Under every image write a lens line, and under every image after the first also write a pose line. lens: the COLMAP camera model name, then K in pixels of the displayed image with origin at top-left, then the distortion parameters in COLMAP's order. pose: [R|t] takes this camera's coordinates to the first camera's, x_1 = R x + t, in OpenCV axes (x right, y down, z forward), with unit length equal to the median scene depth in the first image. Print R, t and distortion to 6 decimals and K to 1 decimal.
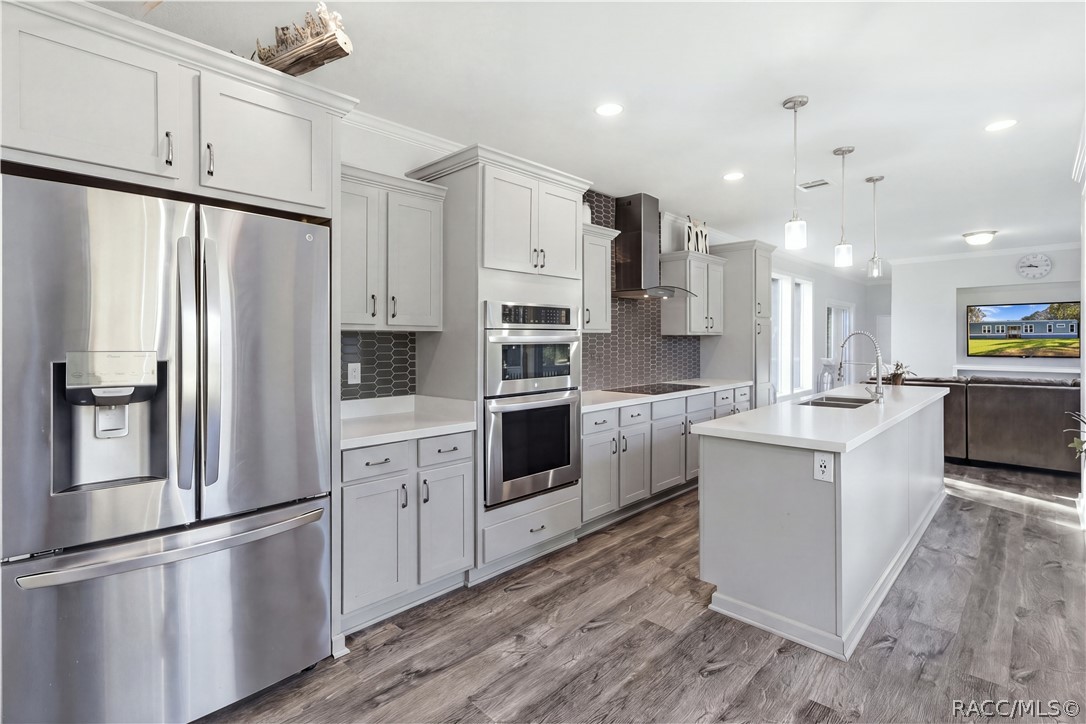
lens RADIAL K [[506.1, 0, 544.6], [0, 506.1, 342.6], [0, 0, 1]] dist [0.001635, 0.000295]
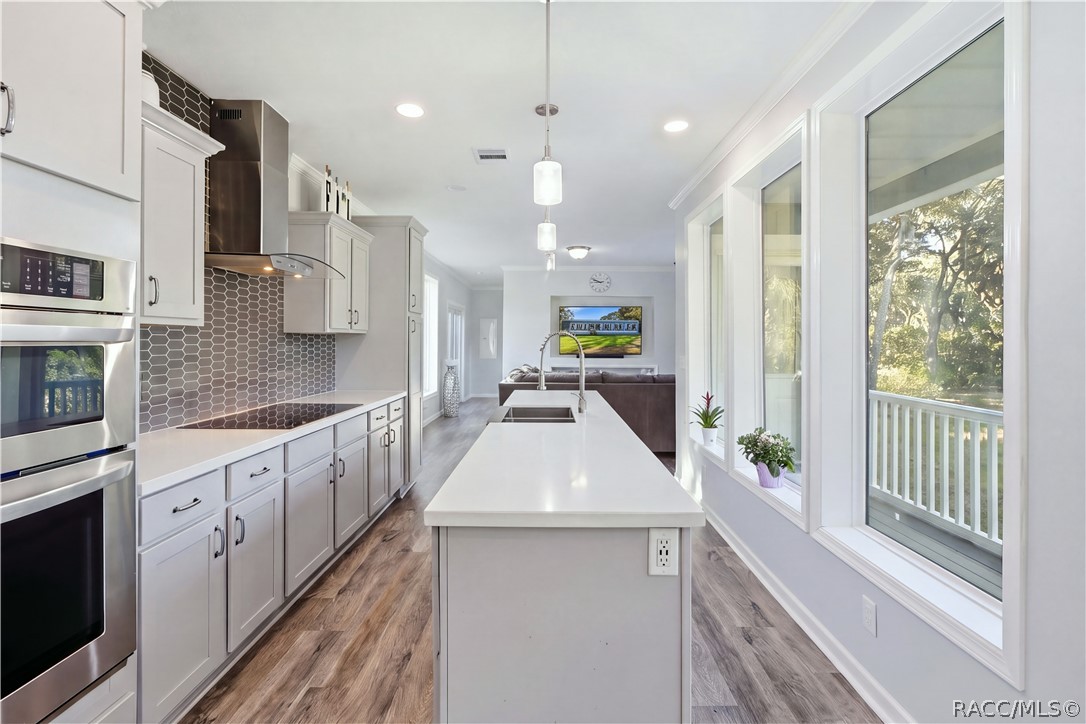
lens RADIAL K [[506.1, 0, 544.6], [0, 506.1, 342.6], [0, 0, 1]] dist [0.001635, 0.000295]
pose [[0.726235, 0.001847, 0.687444, 0.019711], [-0.001000, 0.999998, -0.001631, -0.000245], [-0.687445, 0.000497, 0.726236, 0.322666]]
